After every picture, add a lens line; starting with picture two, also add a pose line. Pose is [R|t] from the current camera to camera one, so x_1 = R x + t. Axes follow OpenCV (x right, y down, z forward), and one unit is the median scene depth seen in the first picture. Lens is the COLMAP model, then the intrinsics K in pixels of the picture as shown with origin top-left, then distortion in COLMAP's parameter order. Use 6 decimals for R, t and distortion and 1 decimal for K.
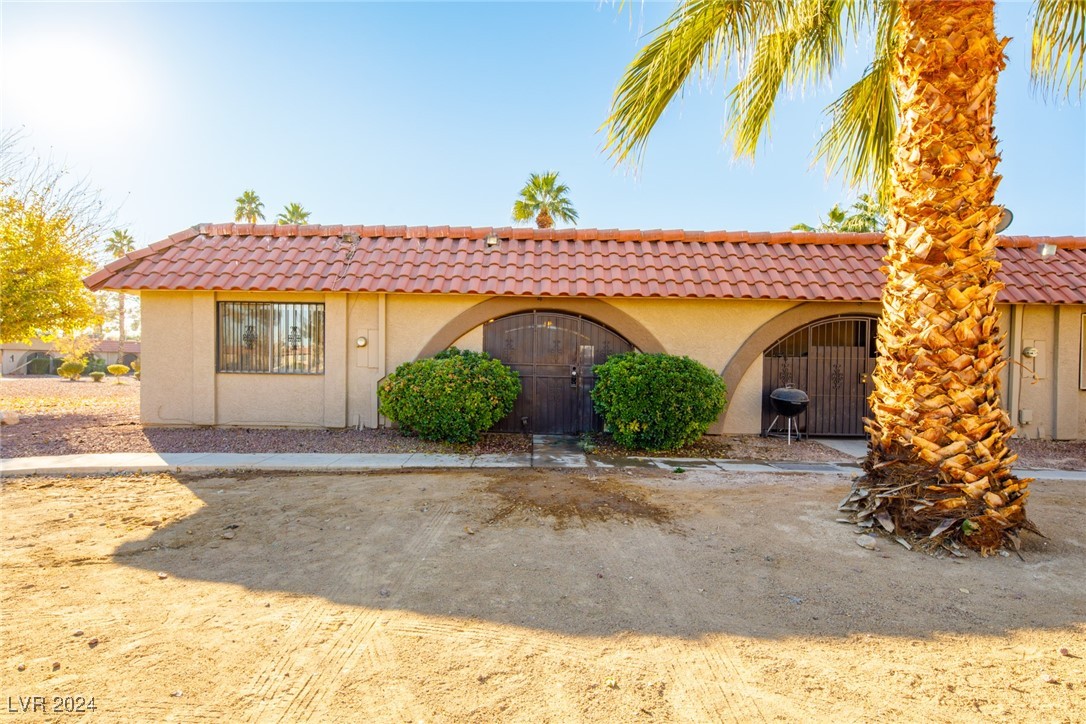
lens RADIAL K [[490.8, 0, 541.1], [0, 490.8, 358.6], [0, 0, 1]] dist [0.003170, -0.000546]
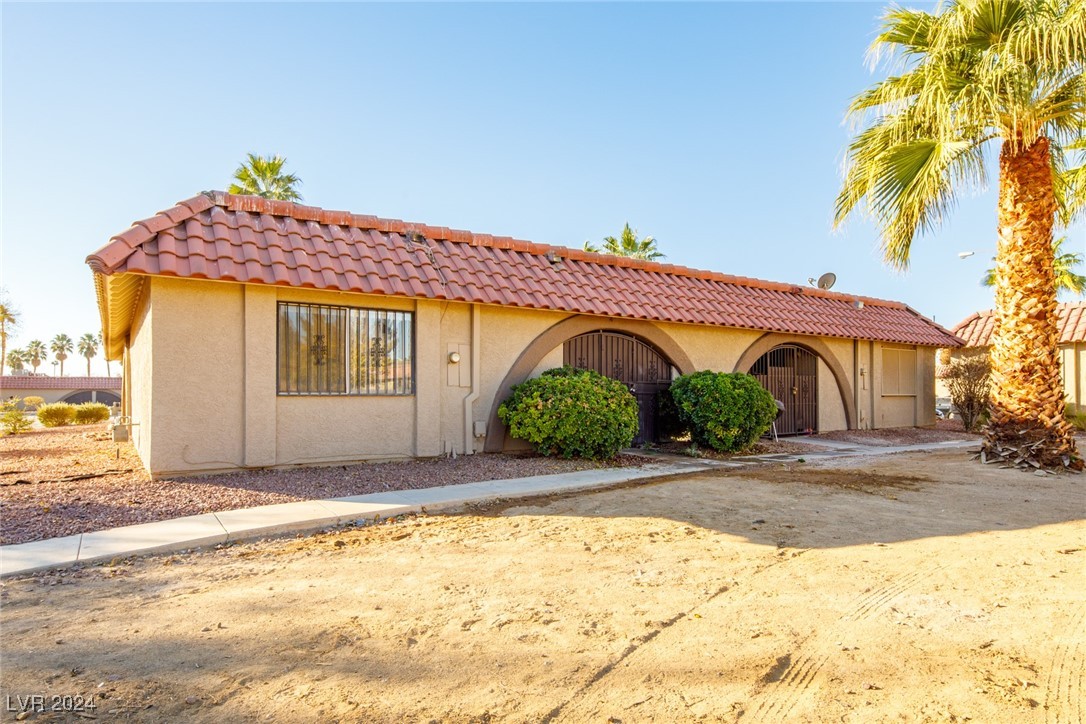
lens RADIAL K [[536.0, 0, 539.0], [0, 536.0, 369.5], [0, 0, 1]] dist [0.007801, -0.004980]
pose [[0.862007, 0.005588, 0.506865, -0.726408], [0.006736, 0.999725, -0.022478, 0.010402], [-0.506852, 0.022790, 0.861732, 0.088858]]
